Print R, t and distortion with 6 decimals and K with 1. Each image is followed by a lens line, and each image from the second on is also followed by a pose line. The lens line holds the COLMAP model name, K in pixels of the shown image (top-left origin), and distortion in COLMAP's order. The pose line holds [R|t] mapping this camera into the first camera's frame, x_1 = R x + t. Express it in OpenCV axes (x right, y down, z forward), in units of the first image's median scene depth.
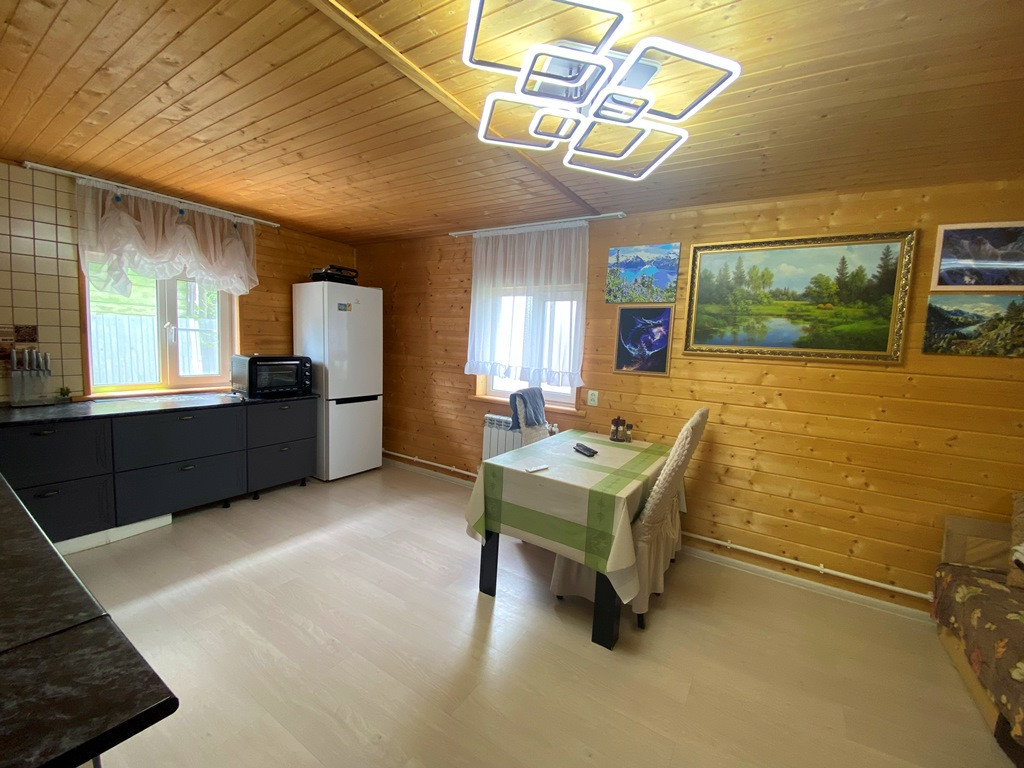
lens RADIAL K [[408.1, 0, 512.5], [0, 408.1, 381.3], [0, 0, 1]] dist [0.003144, -0.011684]
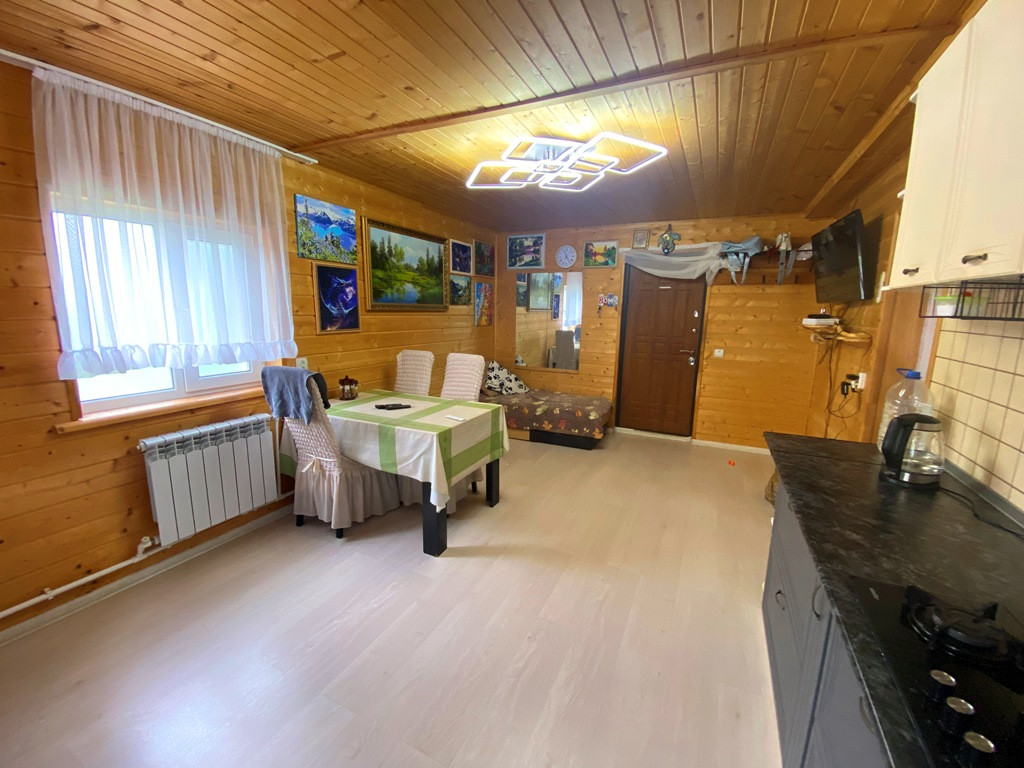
lens RADIAL K [[408.1, 0, 518.2], [0, 408.1, 384.6], [0, 0, 1]] dist [0.003144, -0.011684]
pose [[-0.126700, -0.227608, 0.965475, -0.783800], [0.074982, 0.968336, 0.238122, -0.103882], [-0.989103, 0.102563, -0.105621, 0.680301]]
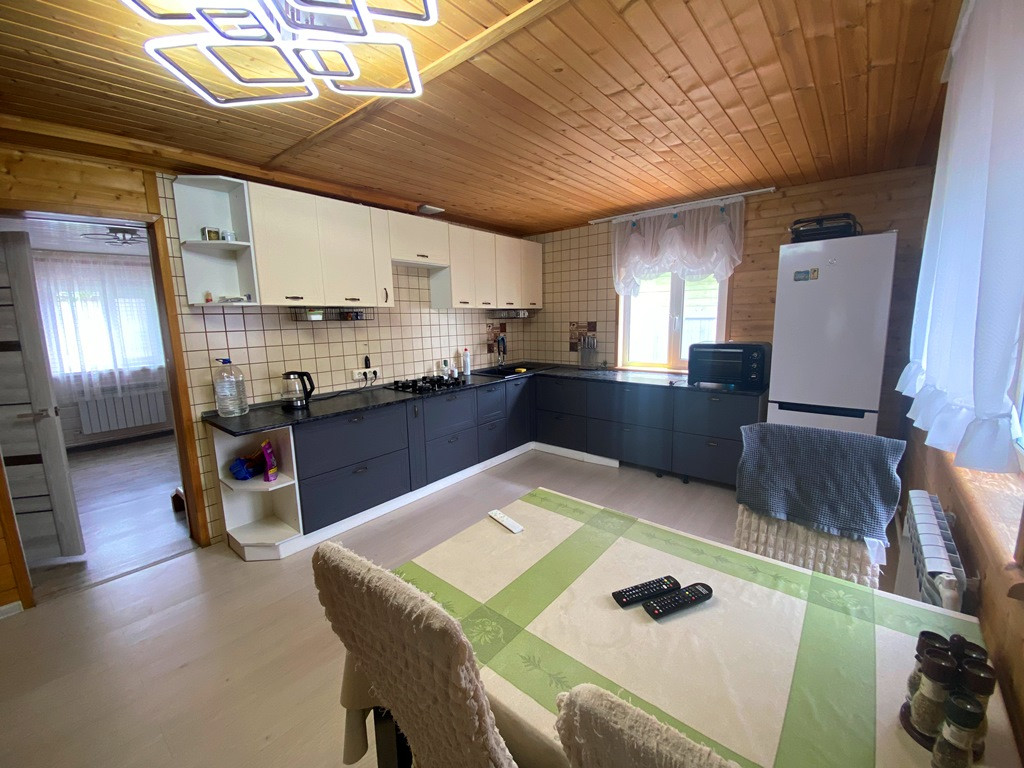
lens RADIAL K [[408.1, 0, 509.9], [0, 408.1, 383.7], [0, 0, 1]] dist [0.003144, -0.011684]
pose [[-0.124834, 0.106552, -0.986440, 0.470311], [-0.082399, 0.989669, 0.117328, -0.046993], [0.988750, 0.095928, -0.114765, 0.759498]]
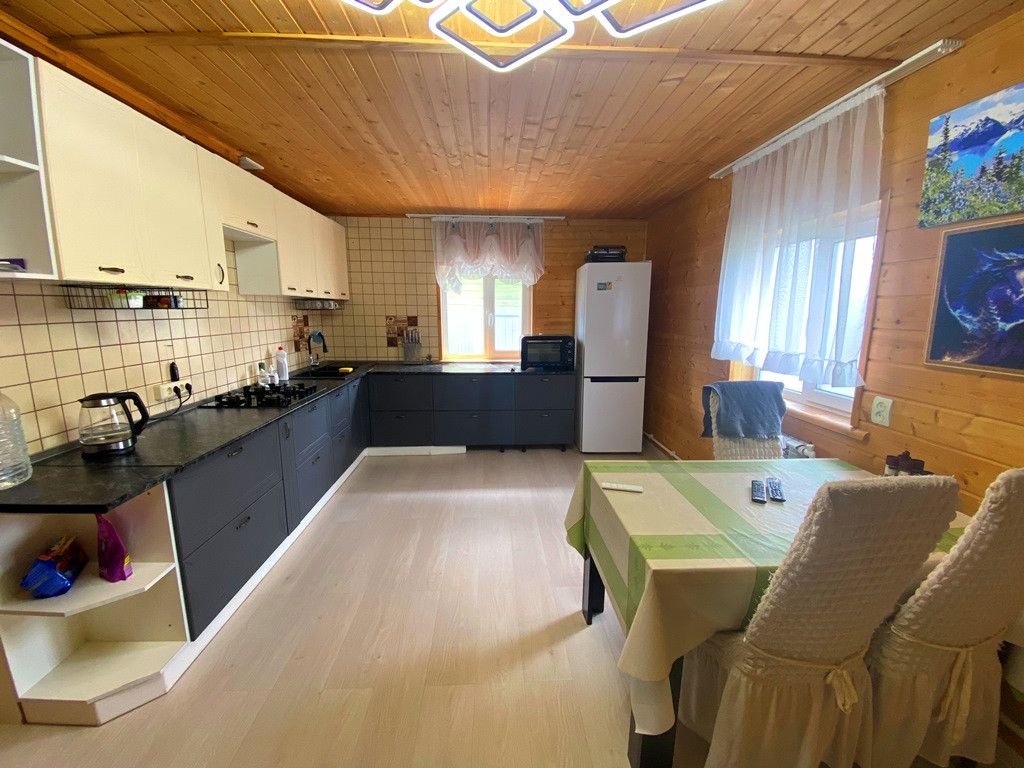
lens RADIAL K [[408.1, 0, 514.5], [0, 408.1, 383.5], [0, 0, 1]] dist [0.003144, -0.011684]
pose [[0.580291, 0.094560, -0.808901, 0.377941], [-0.054493, 0.995519, 0.077284, -0.011275], [0.812584, -0.000768, 0.582843, 0.302254]]
